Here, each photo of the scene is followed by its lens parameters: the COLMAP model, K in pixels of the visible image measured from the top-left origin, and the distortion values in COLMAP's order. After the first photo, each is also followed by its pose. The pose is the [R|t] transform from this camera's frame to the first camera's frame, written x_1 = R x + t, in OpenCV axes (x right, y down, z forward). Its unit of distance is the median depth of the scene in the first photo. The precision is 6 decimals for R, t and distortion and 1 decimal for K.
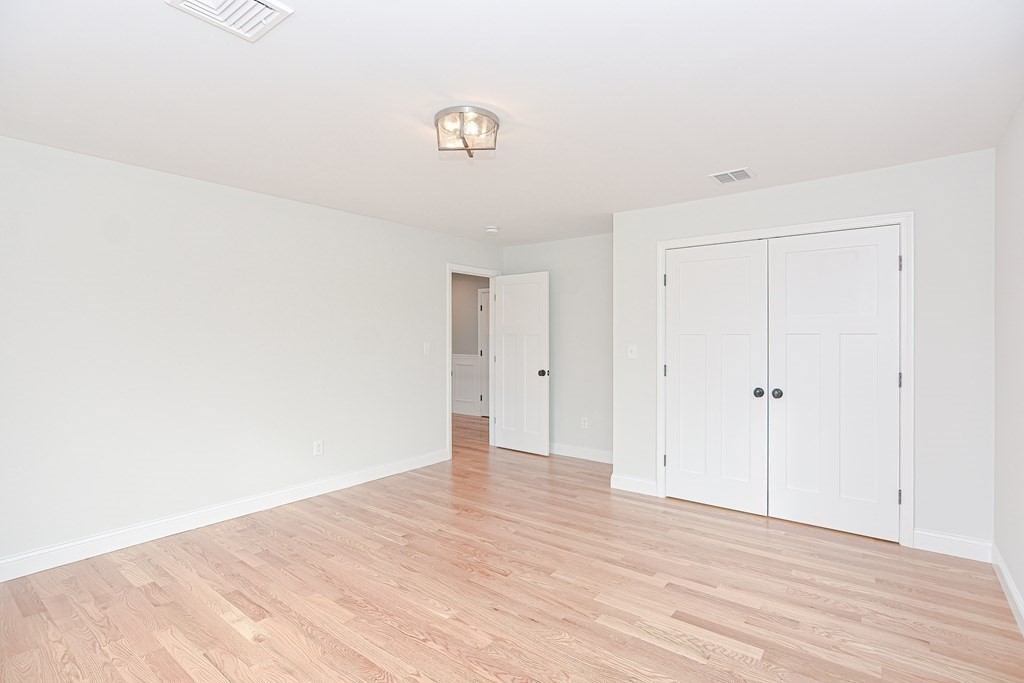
lens RADIAL K [[498.9, 0, 512.3], [0, 498.9, 342.2], [0, 0, 1]] dist [0.001574, 0.000560]
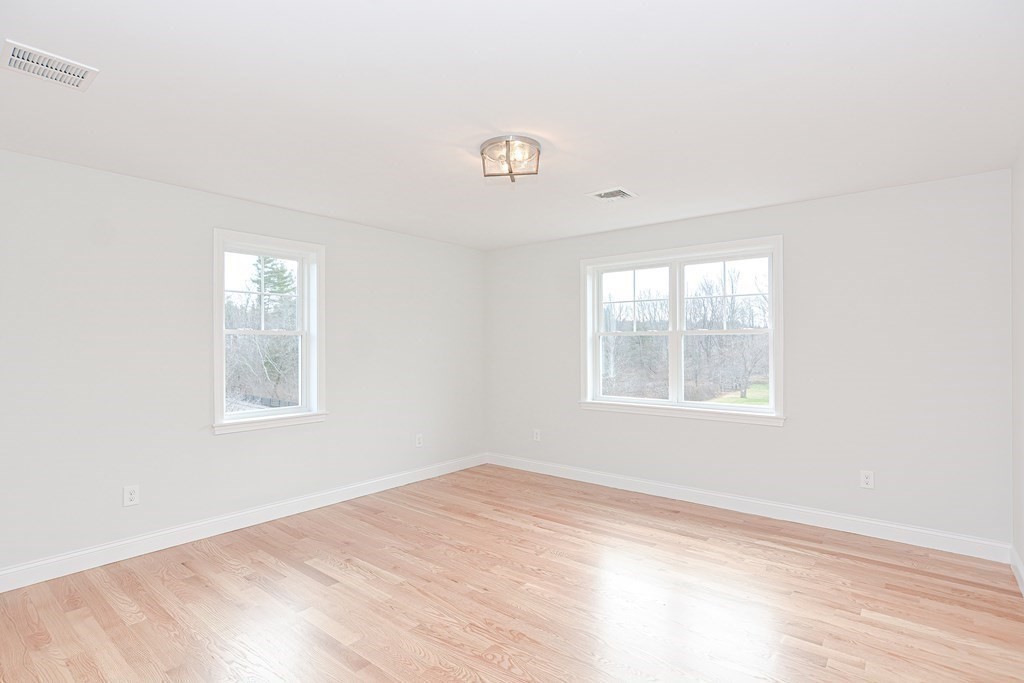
lens RADIAL K [[489.1, 0, 530.5], [0, 489.1, 339.2], [0, 0, 1]] dist [-0.001423, -0.000087]
pose [[-0.999886, 0.003007, -0.014805, -0.100451], [0.003016, 0.999995, -0.000614, -0.022489], [0.014803, -0.000659, -0.999890, 1.774921]]
